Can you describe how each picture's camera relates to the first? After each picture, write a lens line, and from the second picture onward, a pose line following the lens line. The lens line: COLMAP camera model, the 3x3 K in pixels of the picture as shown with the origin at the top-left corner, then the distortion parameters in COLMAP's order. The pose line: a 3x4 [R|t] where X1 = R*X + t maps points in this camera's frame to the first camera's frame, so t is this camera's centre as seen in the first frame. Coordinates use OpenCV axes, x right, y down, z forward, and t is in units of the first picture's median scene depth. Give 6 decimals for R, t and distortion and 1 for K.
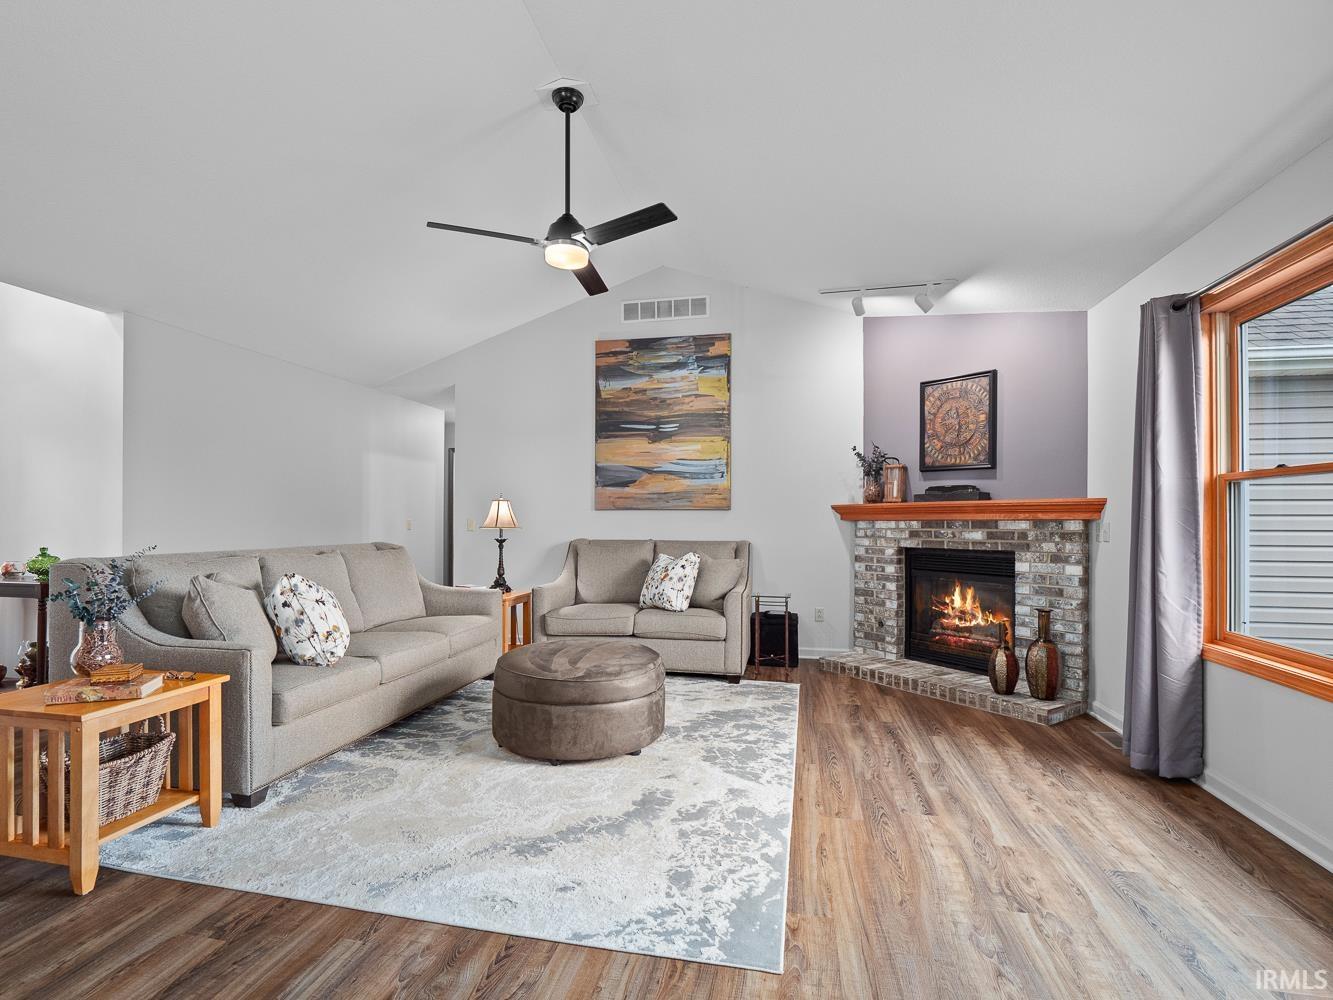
lens RADIAL K [[648.4, 0, 661.4], [0, 648.4, 515.3], [0, 0, 1]] dist [-0.001913, -0.000655]
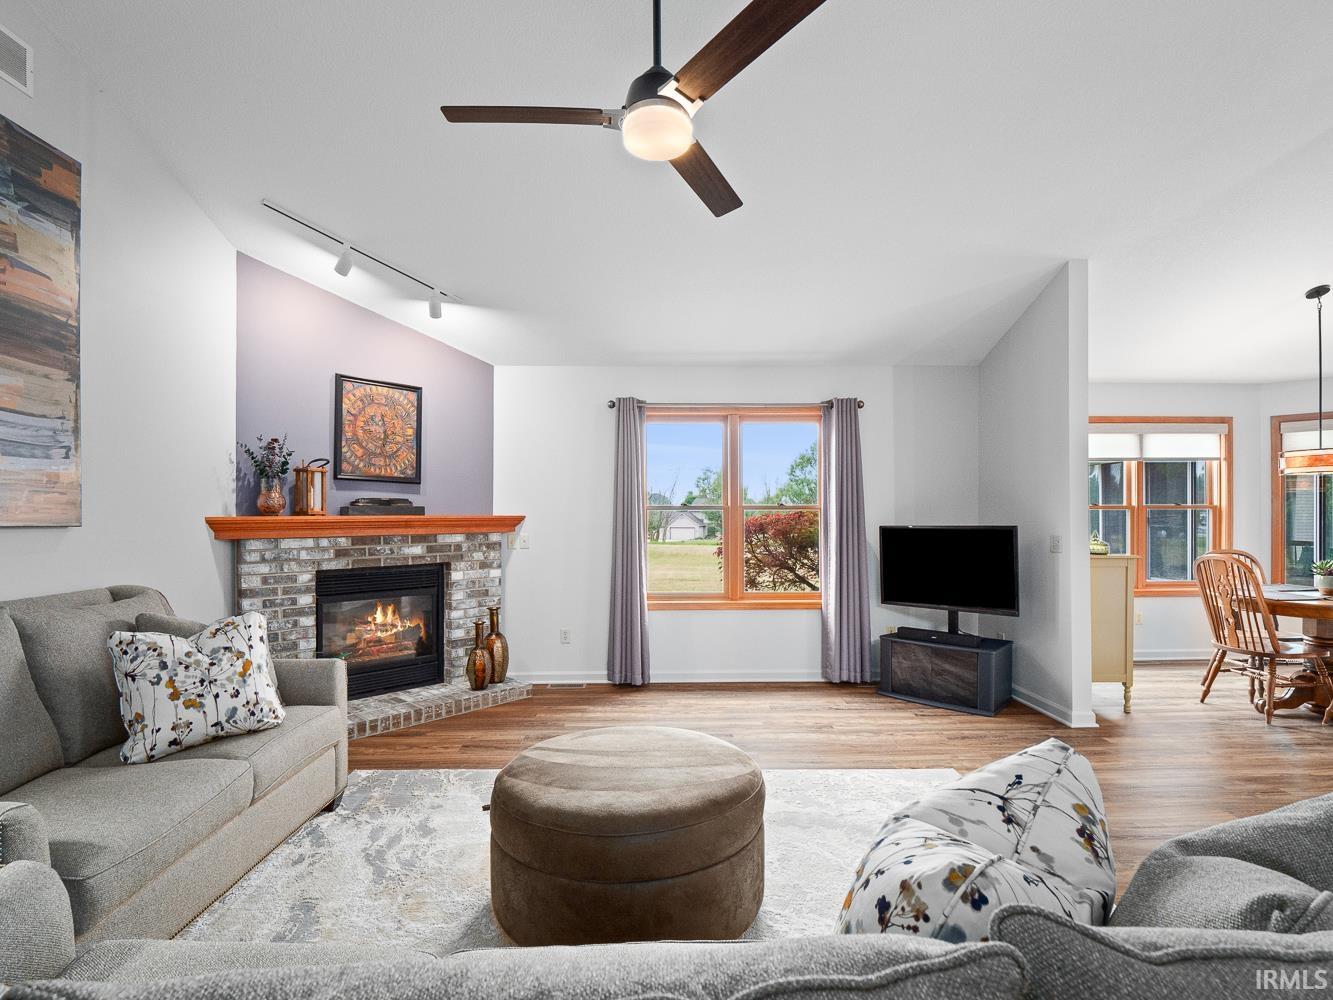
lens RADIAL K [[648.4, 0, 661.4], [0, 648.4, 515.3], [0, 0, 1]] dist [-0.001913, -0.000655]
pose [[-0.212321, 0.000689, 0.977200, -0.543585], [-0.004406, 0.999989, -0.001663, -0.021356], [-0.977190, -0.004659, -0.212316, 0.801343]]
